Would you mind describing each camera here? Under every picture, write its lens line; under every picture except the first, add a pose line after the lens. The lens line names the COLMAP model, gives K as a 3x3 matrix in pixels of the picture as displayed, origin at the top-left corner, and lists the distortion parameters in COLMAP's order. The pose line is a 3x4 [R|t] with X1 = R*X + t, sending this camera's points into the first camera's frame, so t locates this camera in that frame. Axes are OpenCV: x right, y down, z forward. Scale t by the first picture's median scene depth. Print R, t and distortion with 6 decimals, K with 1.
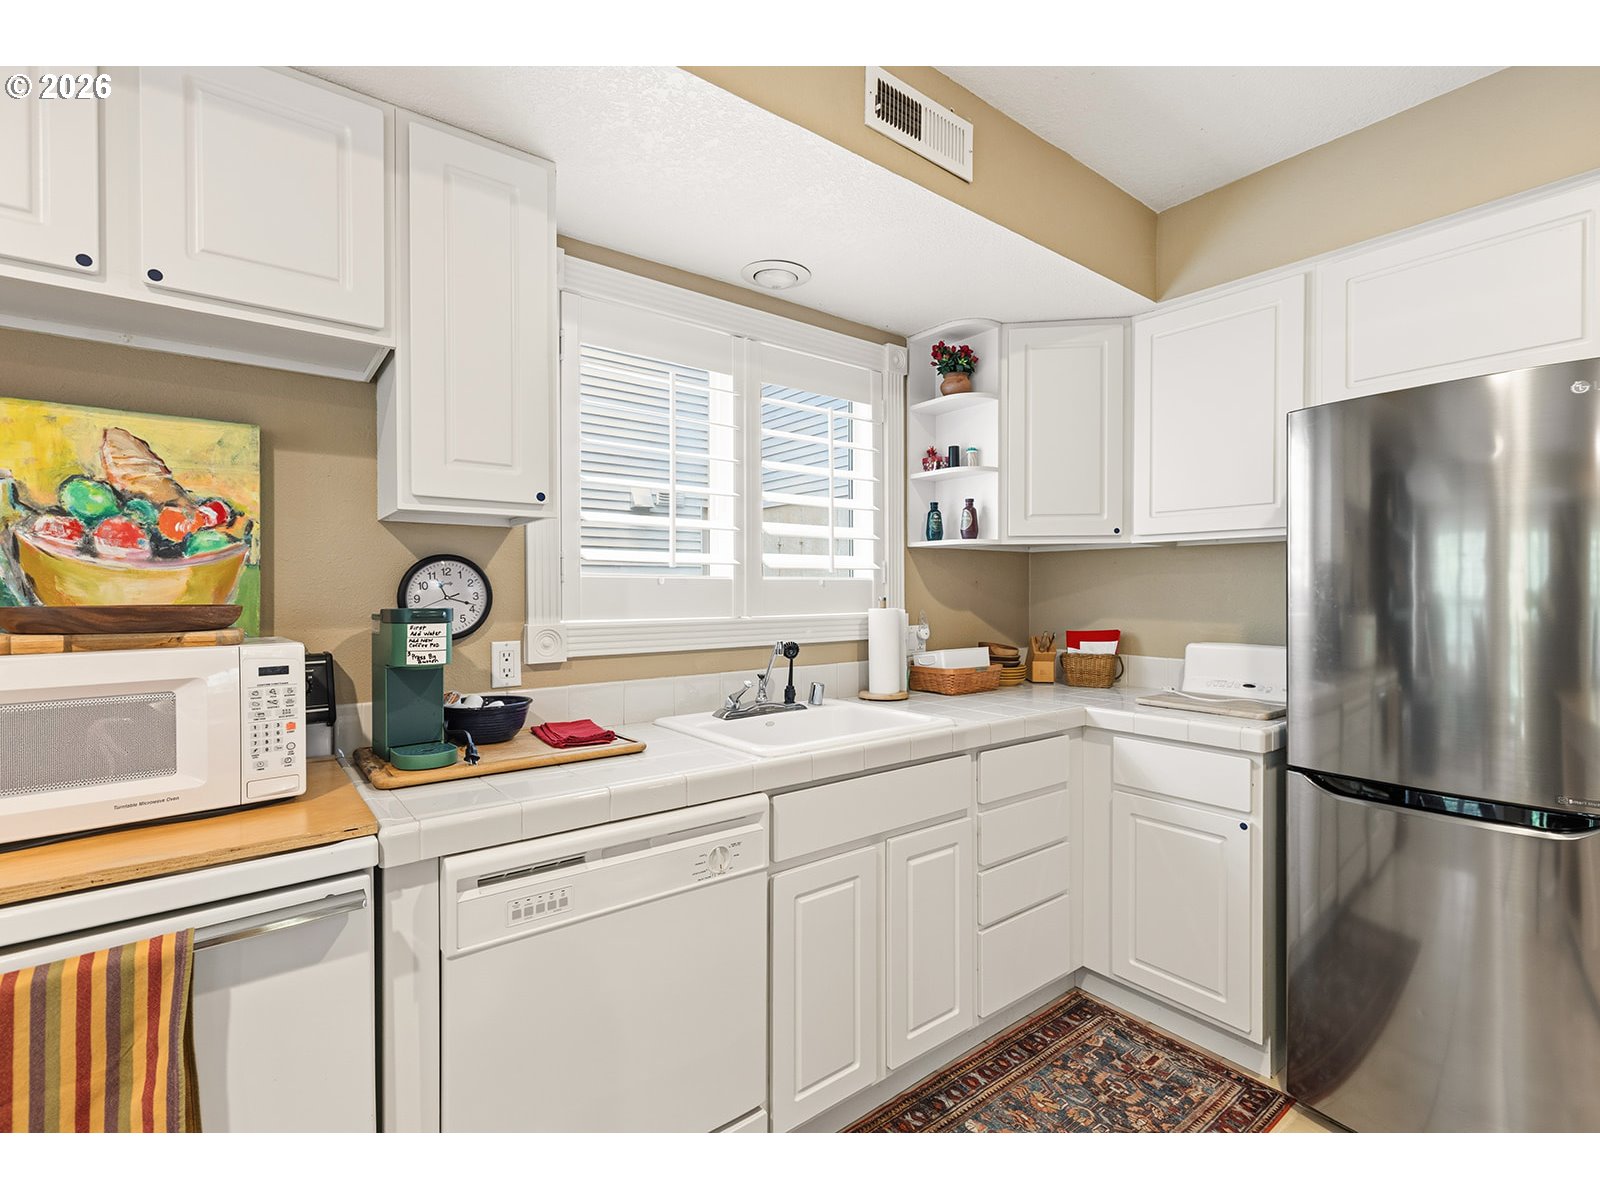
lens RADIAL K [[728.7, 0, 792.9], [0, 728.7, 595.3], [0, 0, 1]] dist [-0.000336, -0.000138]
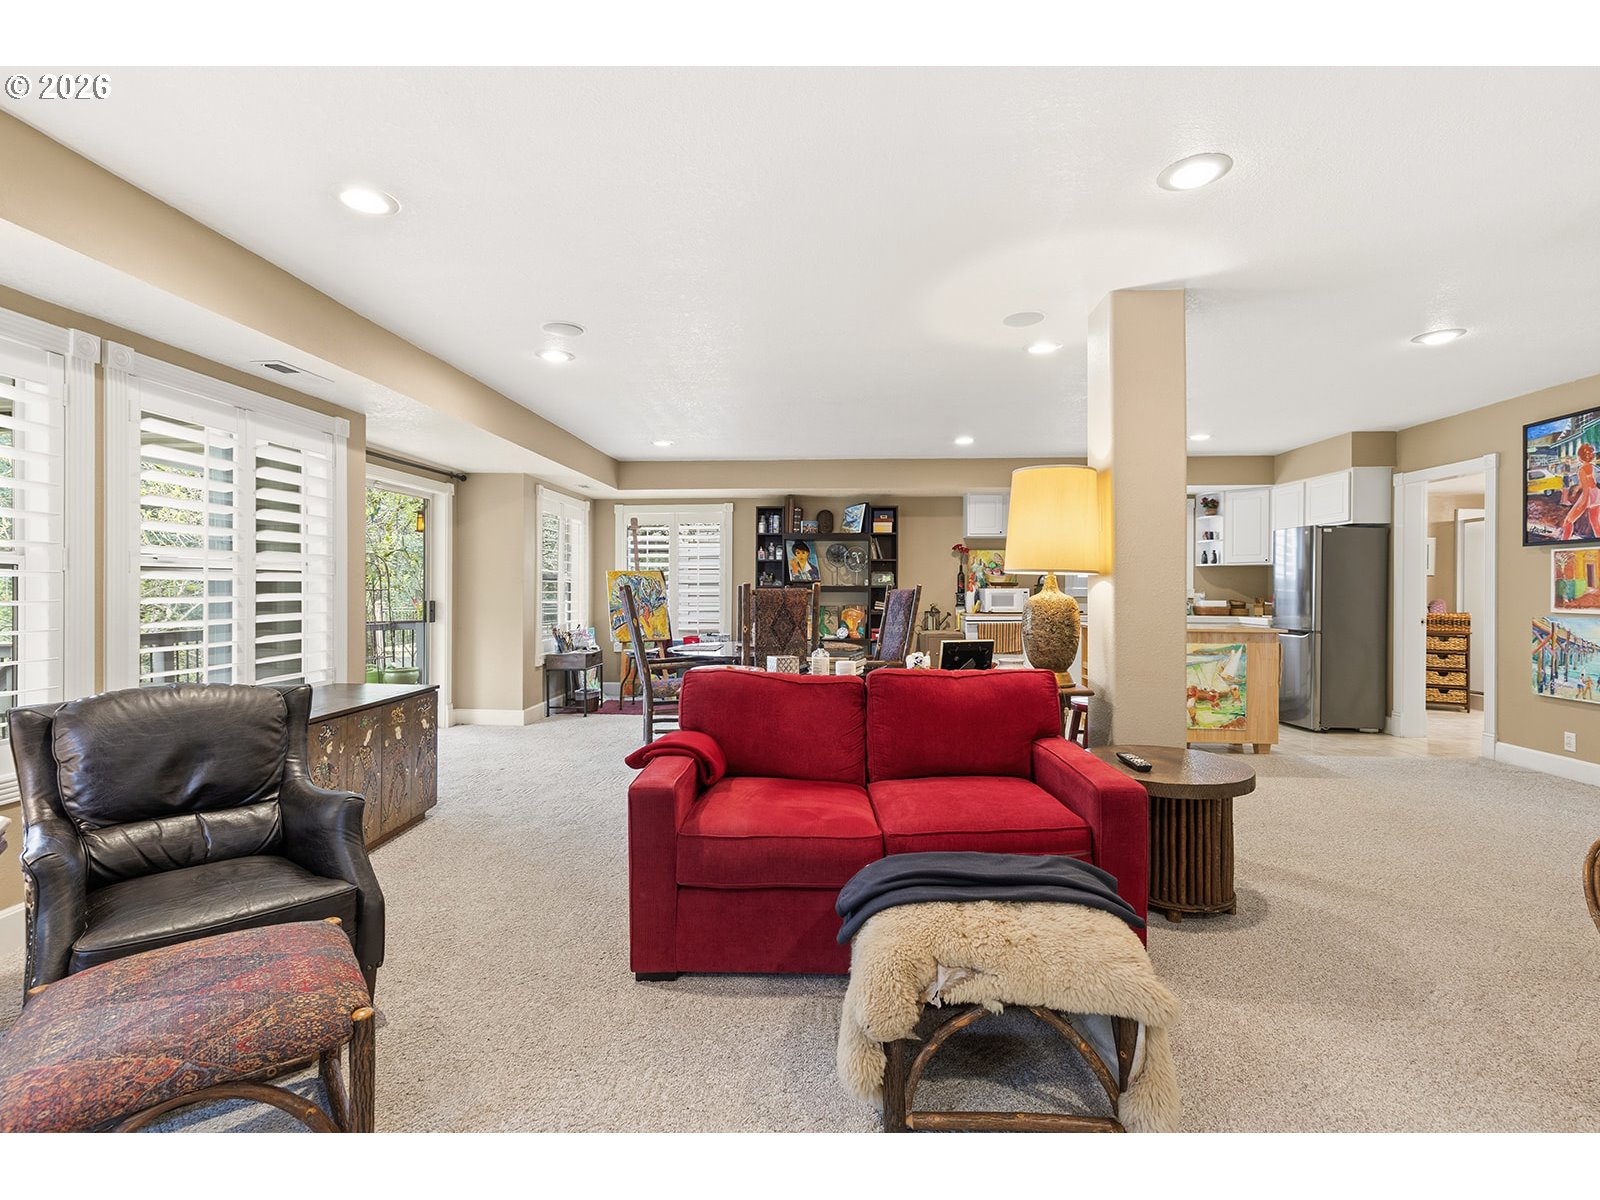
lens RADIAL K [[727.1, 0, 800.5], [0, 727.1, 587.4], [0, 0, 1]] dist [0.001348, -0.000126]
pose [[0.757152, 0.002219, -0.653235, 1.147095], [-0.007619, 0.999956, -0.005434, 0.062724], [0.653195, 0.009091, 0.757136, -2.989489]]
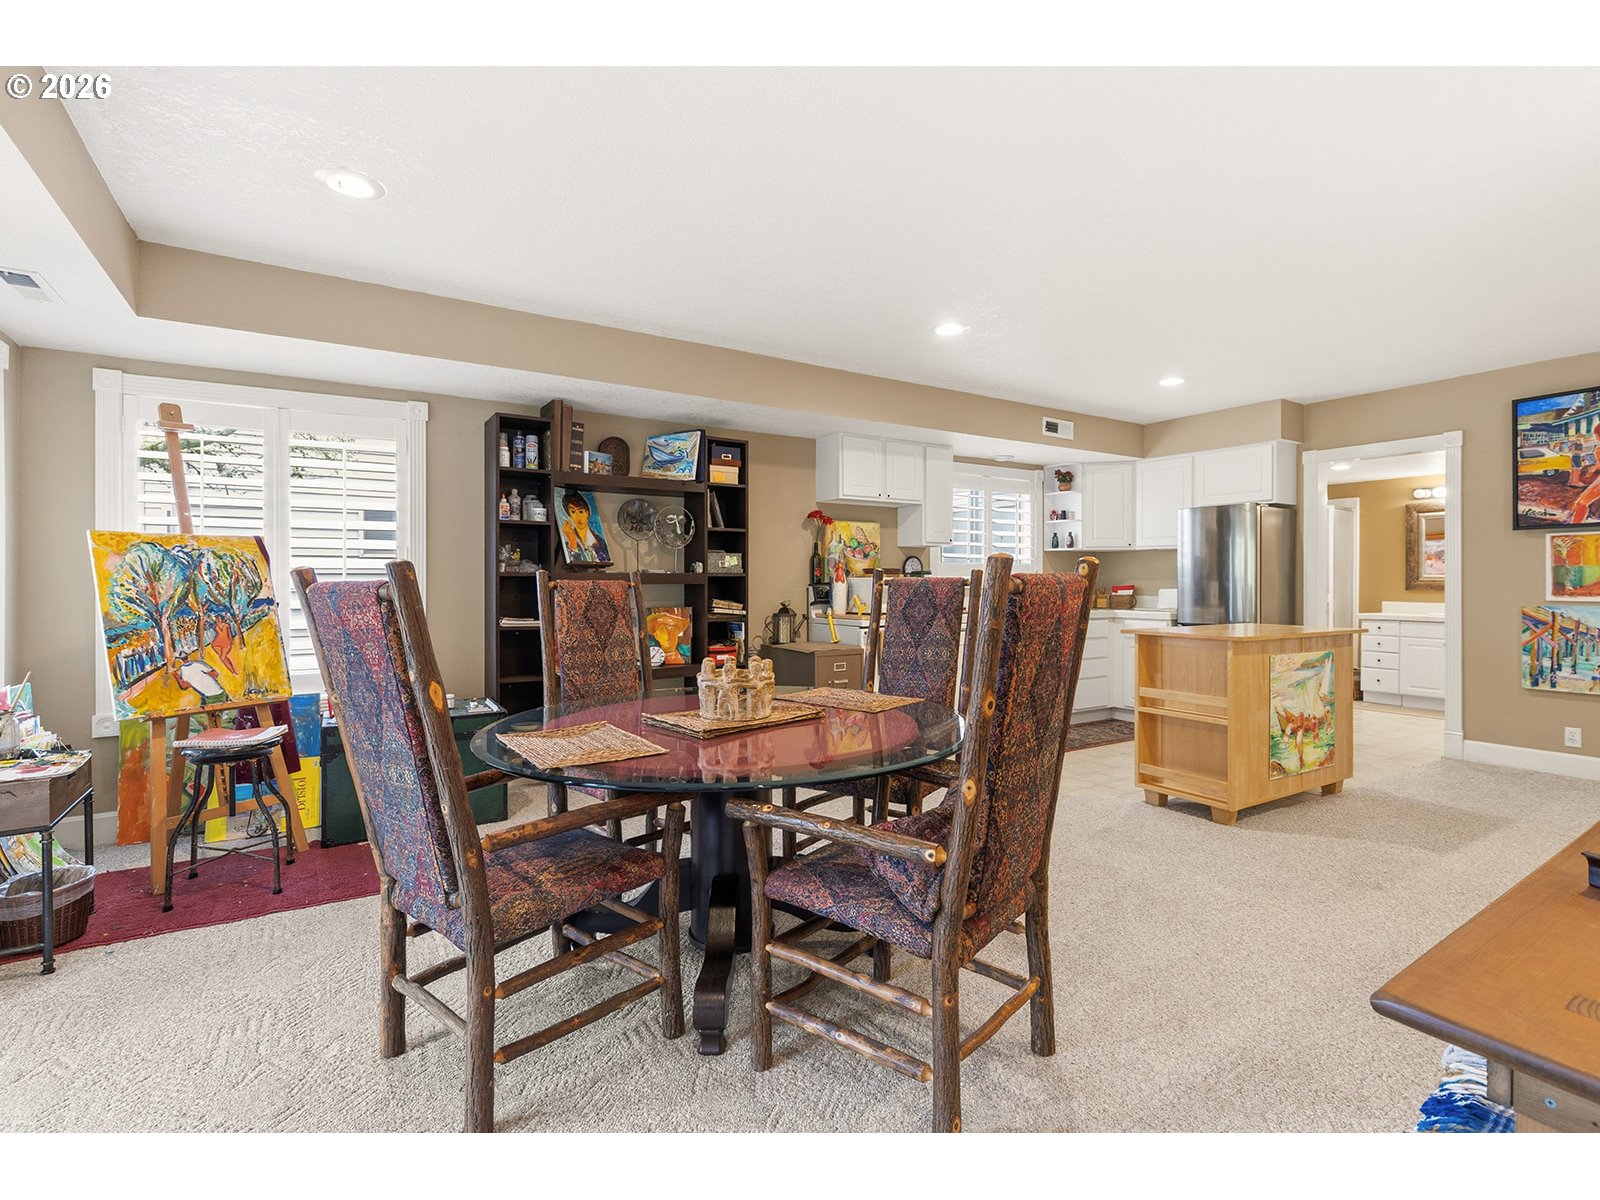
lens RADIAL K [[751.4, 0, 798.6], [0, 751.4, 580.5], [0, 0, 1]] dist [0.002870, -0.000185]
pose [[0.996002, 0.000123, -0.089336, -0.584218], [-0.000750, 0.999975, -0.006985, 0.068737], [0.089333, 0.007024, 0.995977, -2.121011]]
